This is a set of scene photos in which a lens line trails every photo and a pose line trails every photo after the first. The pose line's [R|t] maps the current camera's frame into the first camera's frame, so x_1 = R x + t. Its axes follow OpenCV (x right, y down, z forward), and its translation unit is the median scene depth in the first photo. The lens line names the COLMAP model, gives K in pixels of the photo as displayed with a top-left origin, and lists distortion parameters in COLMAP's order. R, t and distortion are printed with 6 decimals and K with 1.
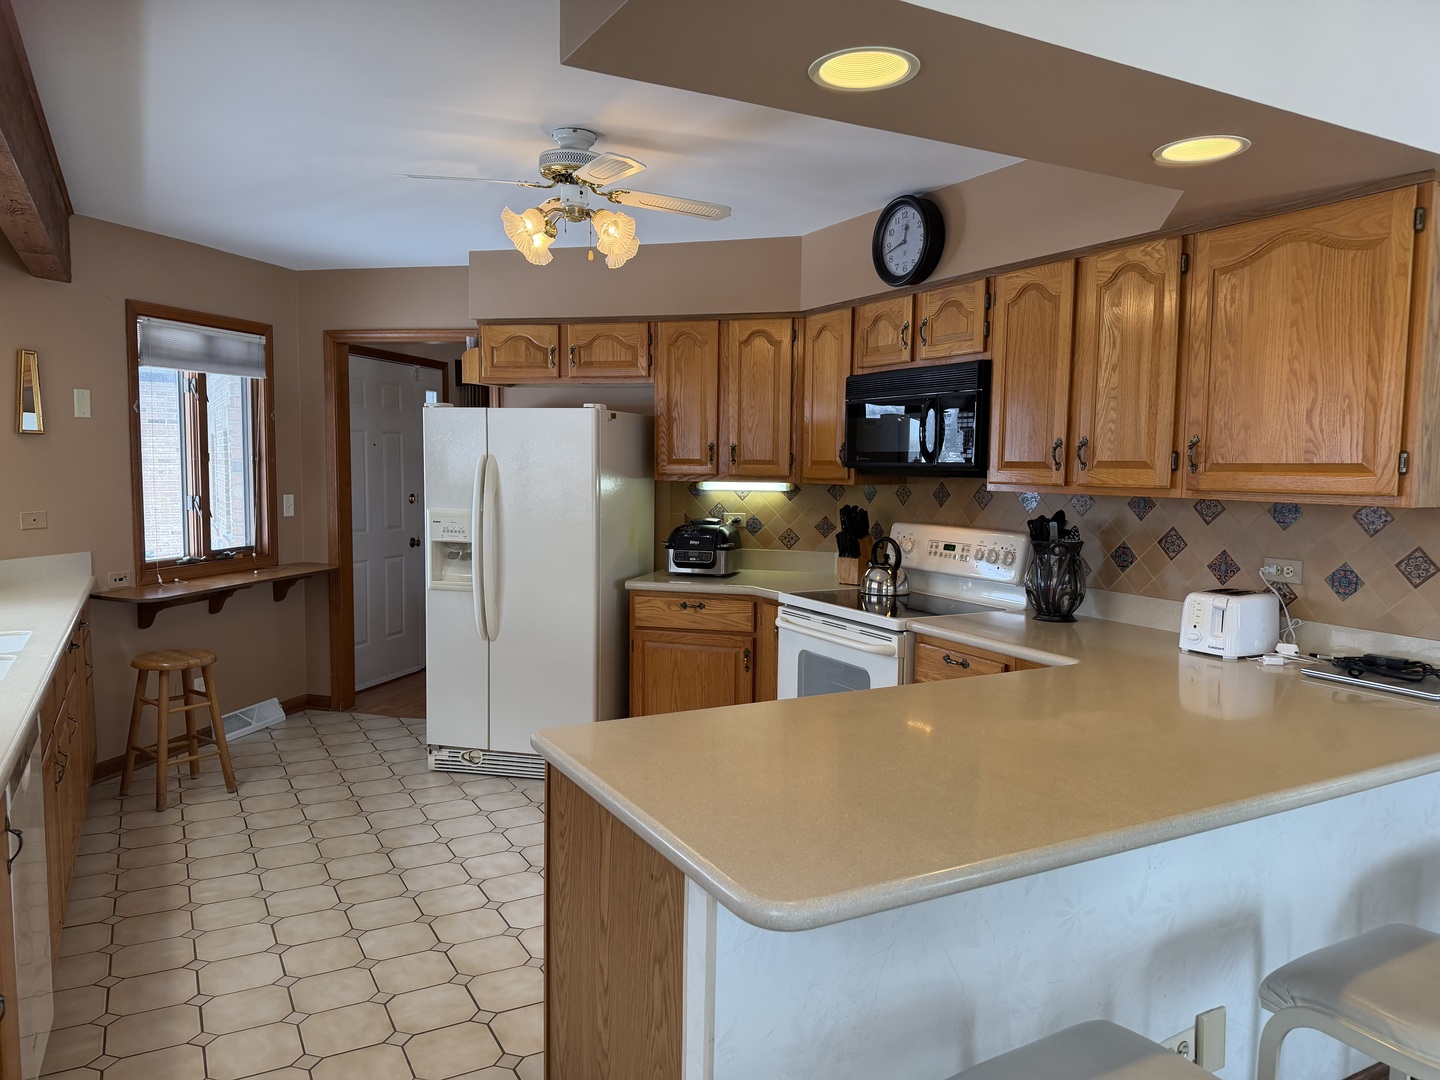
lens RADIAL K [[1007.5, 0, 722.3], [0, 1007.5, 545.0], [0, 0, 1]] dist [0.111200, -0.138420]
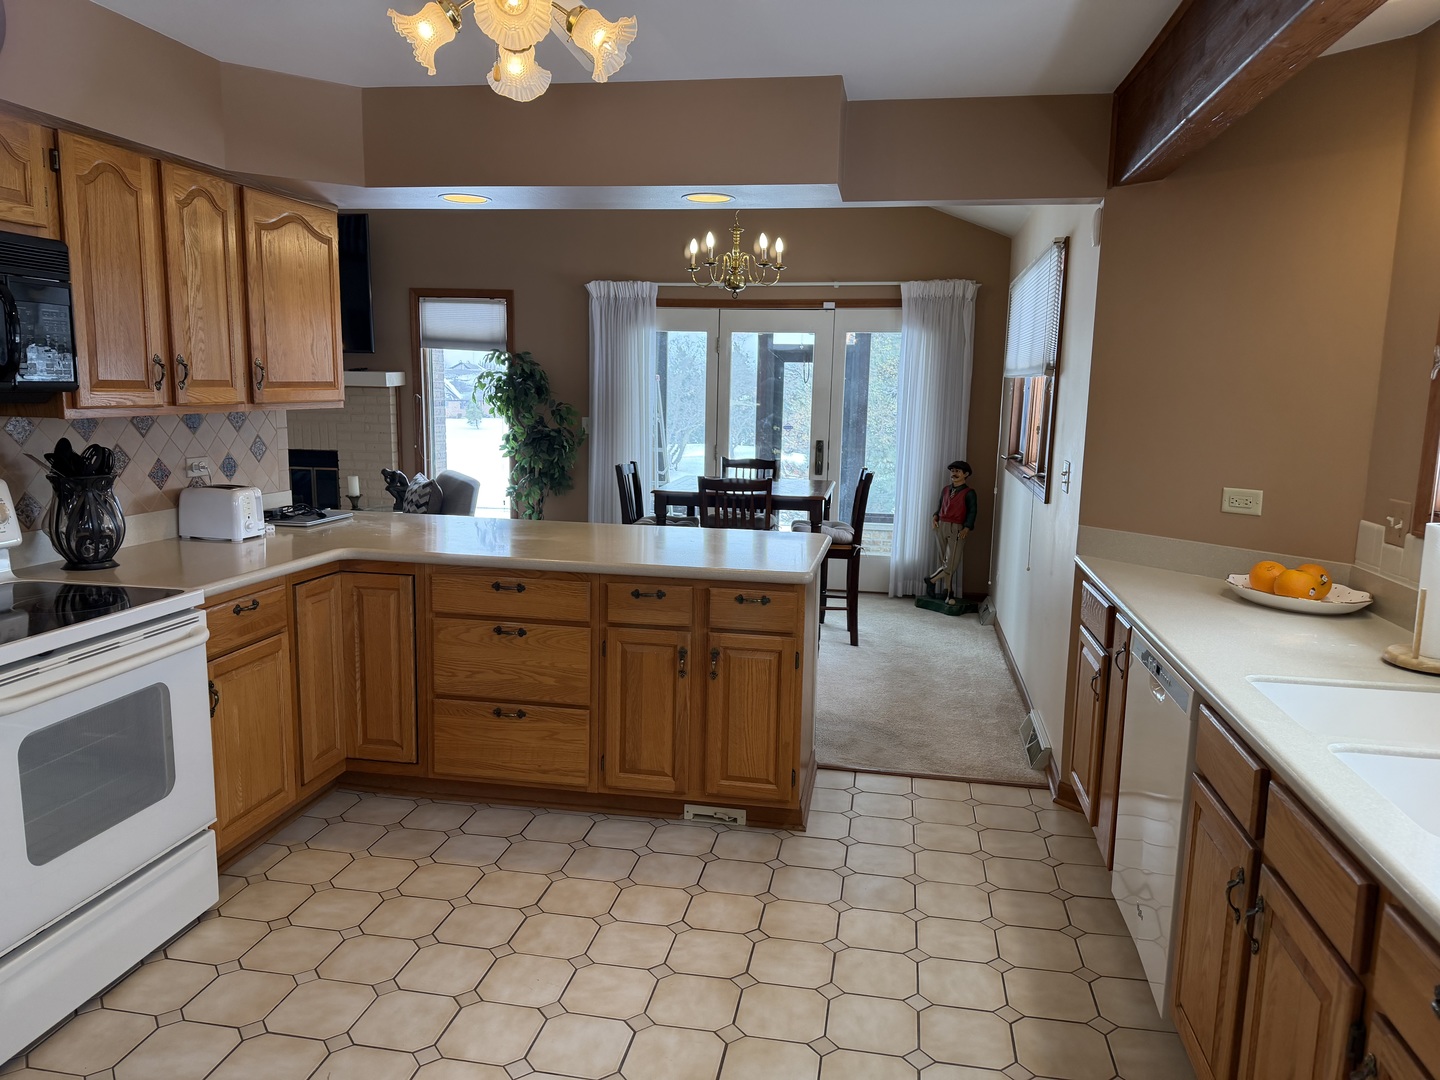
lens RADIAL K [[1002.8, 0, 720.0], [0, 1002.8, 540.0], [0, 0, 1]] dist [0.150993, -0.240465]
pose [[-0.770821, -0.122717, 0.625120, -0.473765], [0.026206, 0.974332, 0.223585, -0.098308], [-0.636513, 0.188726, -0.747820, 1.017193]]
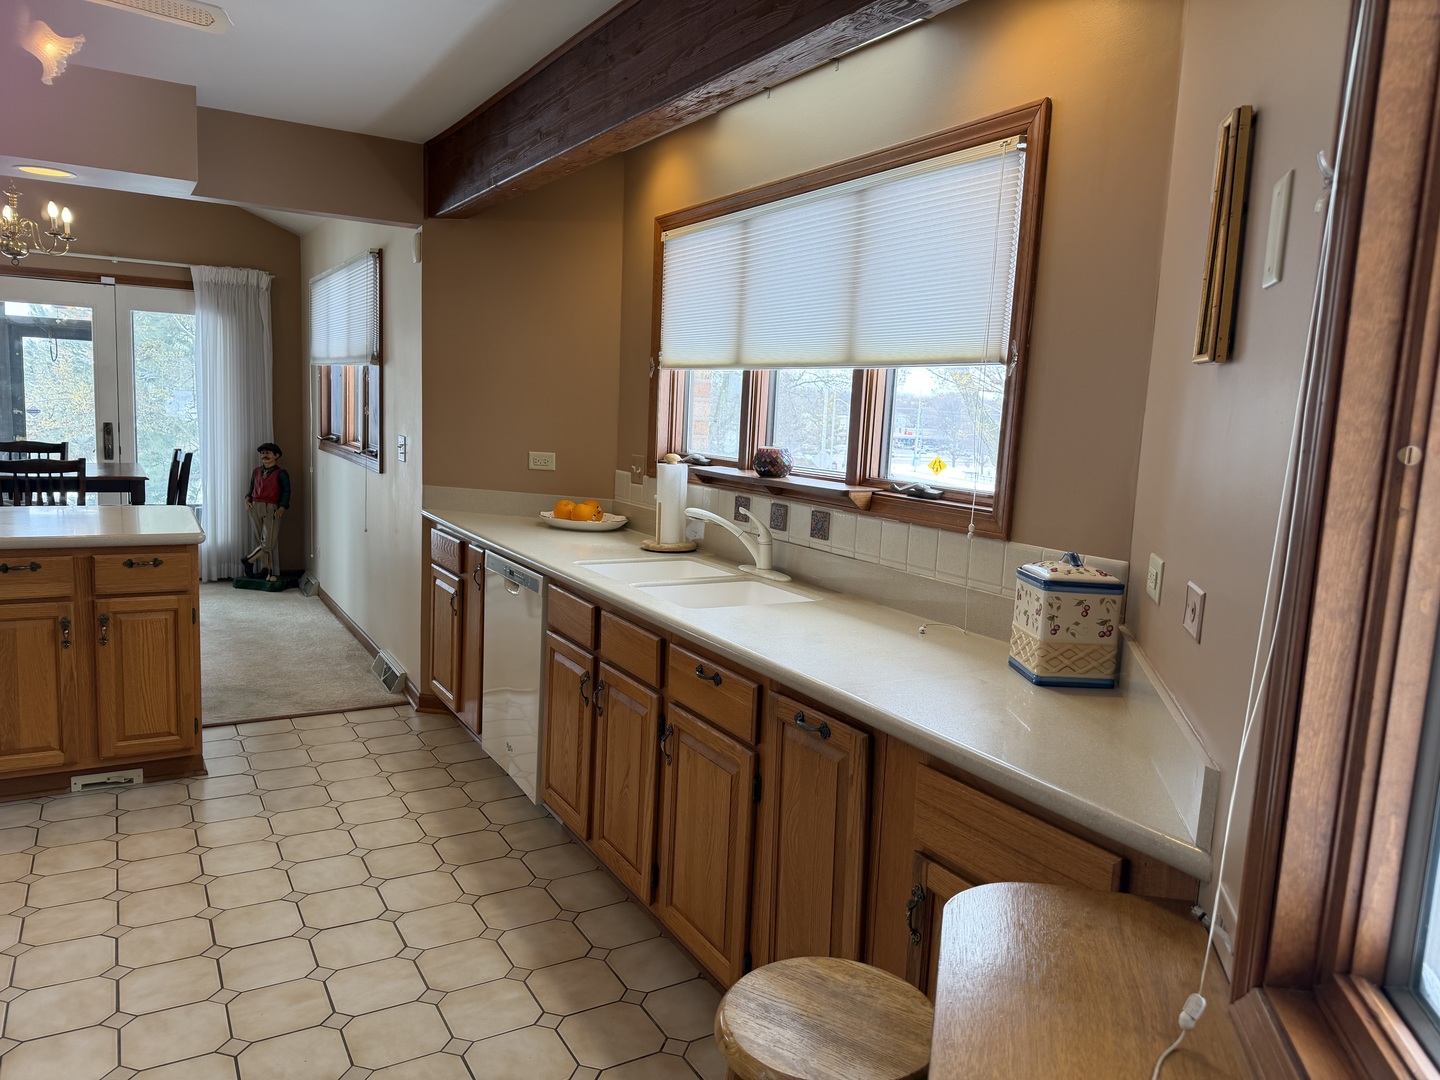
lens RADIAL K [[1007.5, 0, 722.3], [0, 1007.5, 545.0], [0, 0, 1]] dist [0.111200, -0.138420]
pose [[-0.998203, -0.052789, -0.028340, -0.458936], [-0.057741, 0.973837, 0.219790, -0.103265], [0.015996, 0.221032, -0.975135, 1.226478]]
